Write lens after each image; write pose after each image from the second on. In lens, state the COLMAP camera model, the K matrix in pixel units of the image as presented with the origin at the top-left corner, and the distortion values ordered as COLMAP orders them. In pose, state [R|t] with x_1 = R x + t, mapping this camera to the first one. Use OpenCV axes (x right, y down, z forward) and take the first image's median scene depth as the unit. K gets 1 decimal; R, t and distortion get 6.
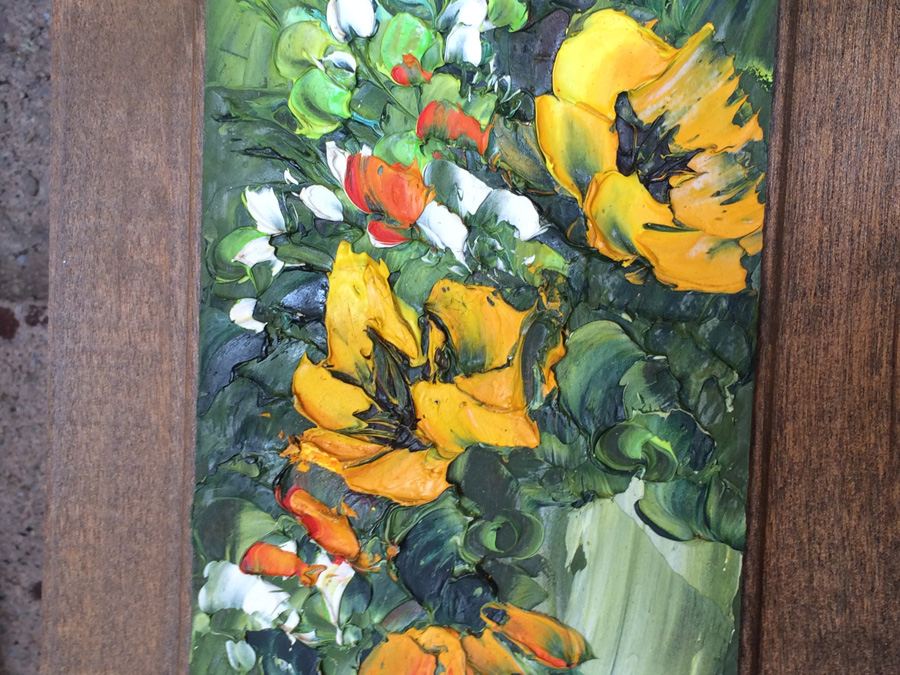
lens RADIAL K [[1177.8, 0, 449.4], [0, 1177.8, 337.5], [0, 0, 1]] dist [0.036308, 0.000000]
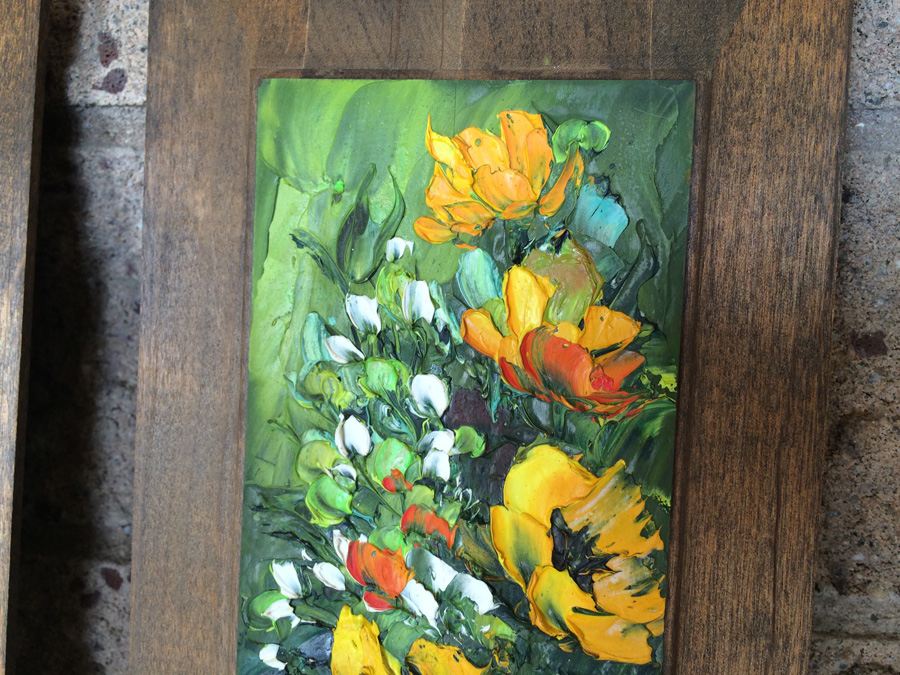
lens RADIAL K [[759.2, 0, 451.9], [0, 759.2, 340.0], [0, 0, 1]] dist [0.055835, -0.112131]
pose [[0.999902, 0.007878, -0.011593, 0.037586], [-0.008306, 0.999267, -0.037357, -0.352625], [0.011290, 0.037450, 0.999235, 0.139201]]
